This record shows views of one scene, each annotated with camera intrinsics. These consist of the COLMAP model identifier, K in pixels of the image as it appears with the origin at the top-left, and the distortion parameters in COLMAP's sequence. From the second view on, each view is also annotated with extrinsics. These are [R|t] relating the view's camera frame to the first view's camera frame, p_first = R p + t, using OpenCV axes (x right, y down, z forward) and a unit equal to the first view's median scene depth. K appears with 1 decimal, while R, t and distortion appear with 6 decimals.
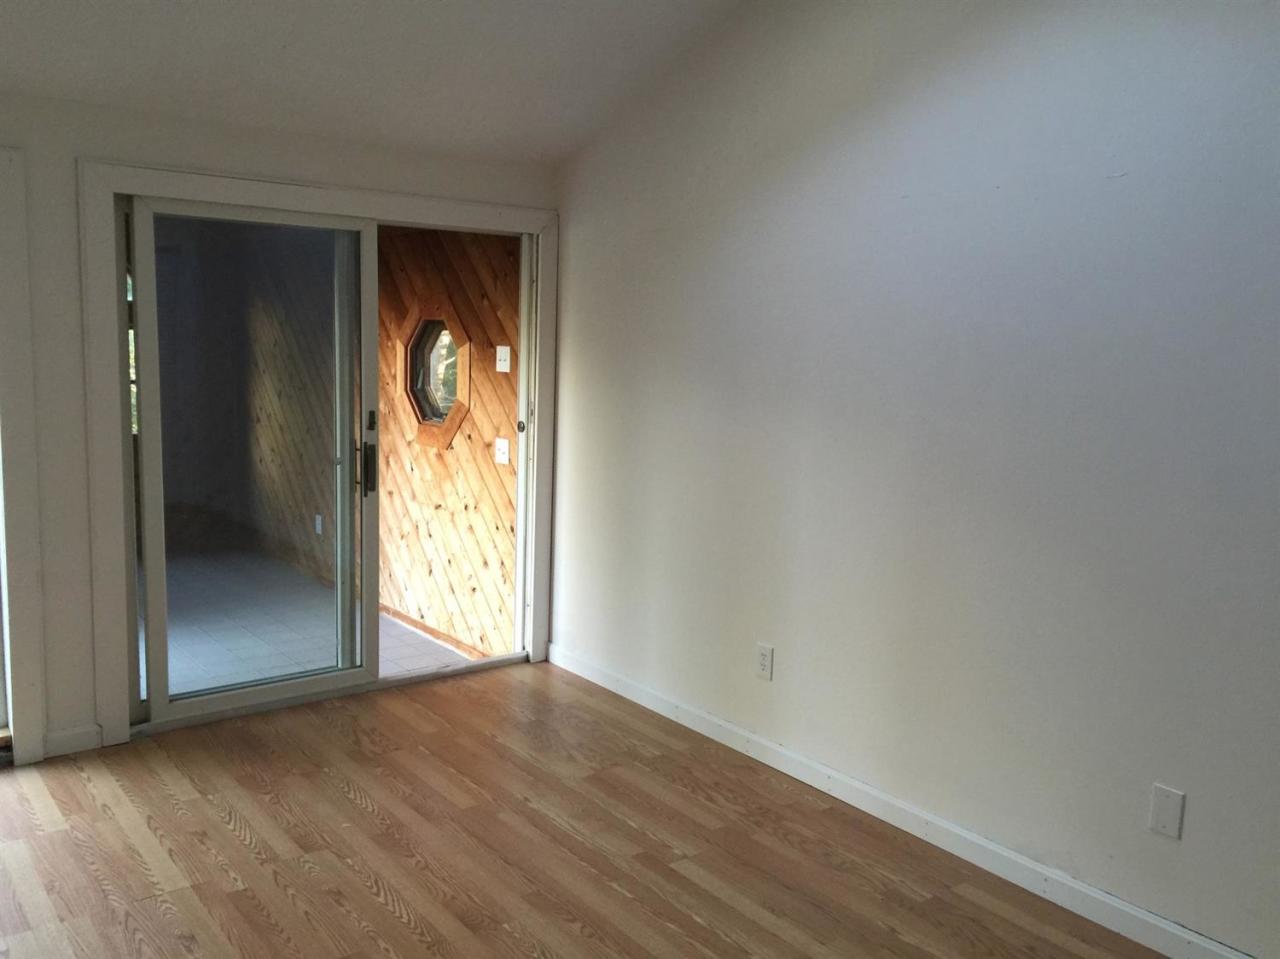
lens RADIAL K [[1109.5, 0, 633.9], [0, 1109.5, 476.3], [0, 0, 1]] dist [0.090083, -0.104164]
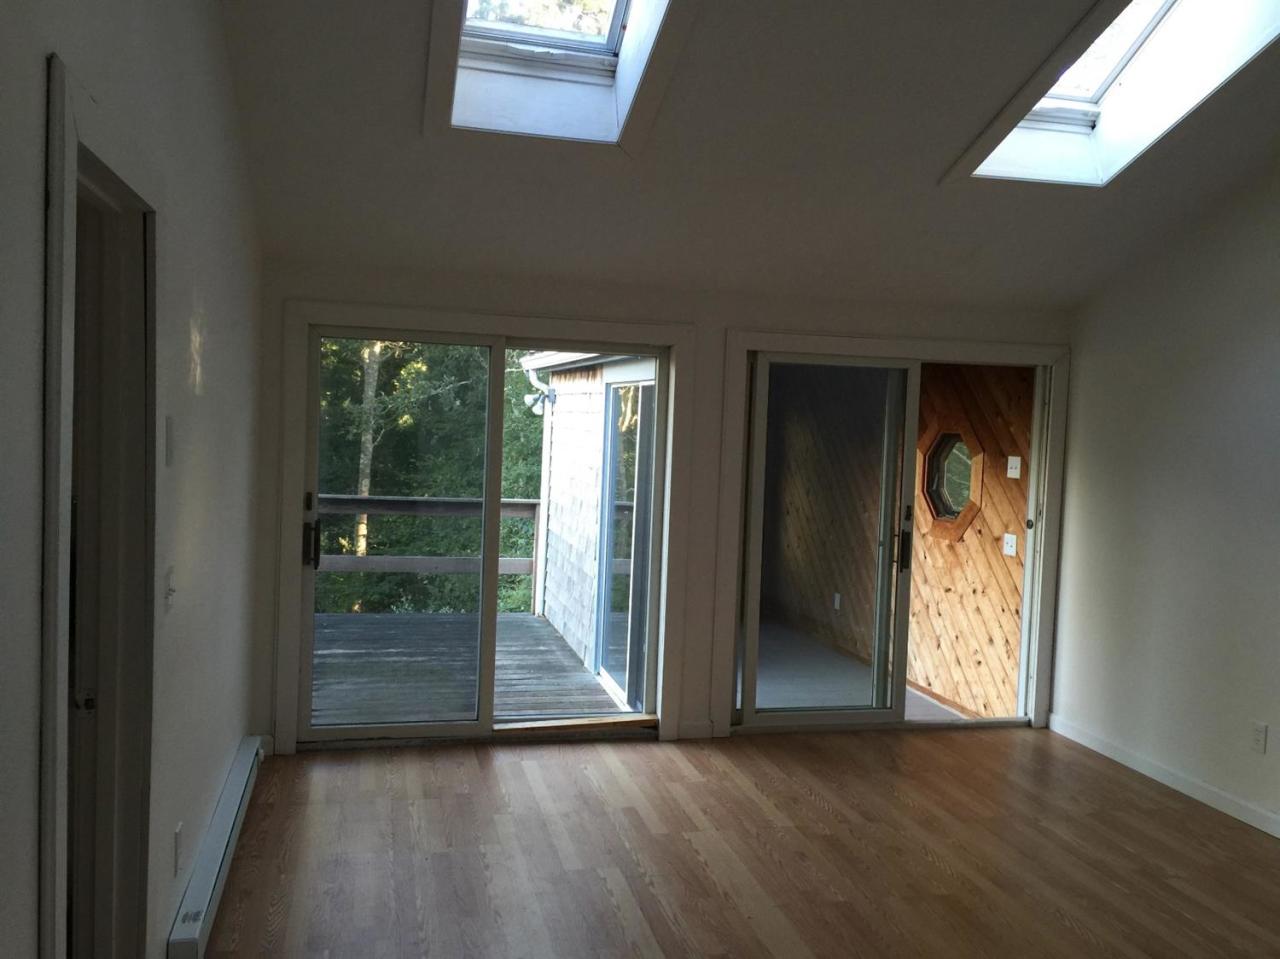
lens RADIAL K [[1109.5, 0, 637.1], [0, 1109.5, 470.1], [0, 0, 1]] dist [0.090083, -0.104164]
pose [[0.916279, 0.025002, -0.399760, -0.009690], [-0.063852, 0.994404, -0.084162, 0.028319], [0.395419, 0.102641, 0.912748, -0.296942]]
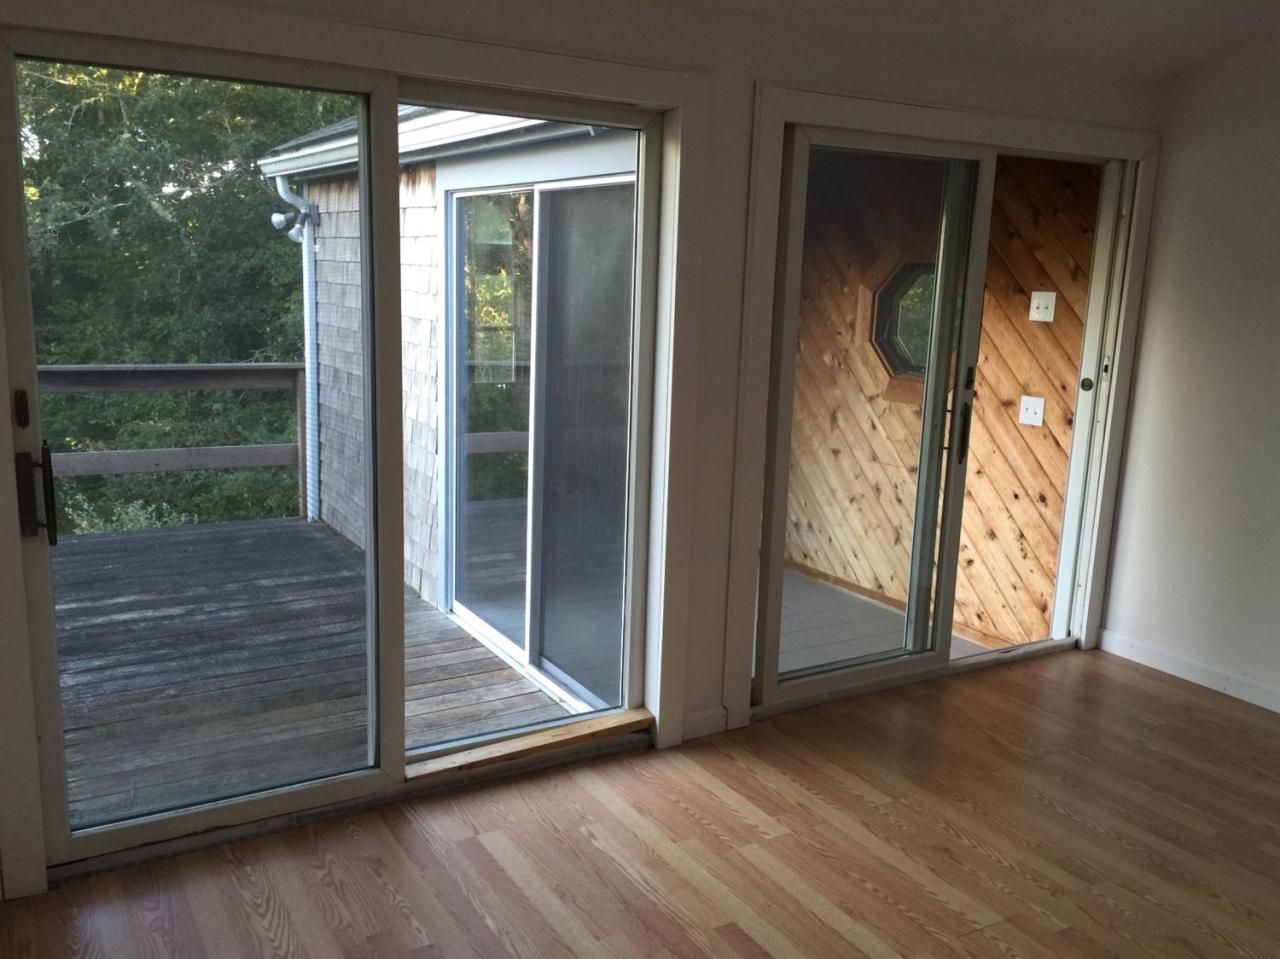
lens RADIAL K [[1109.5, 0, 634.0], [0, 1109.5, 489.0], [0, 0, 1]] dist [0.090083, -0.104164]
pose [[0.993279, 0.023396, -0.113359, -0.394893], [-0.016299, 0.997872, 0.063139, -0.014013], [0.114595, -0.060867, 0.991546, 0.080835]]
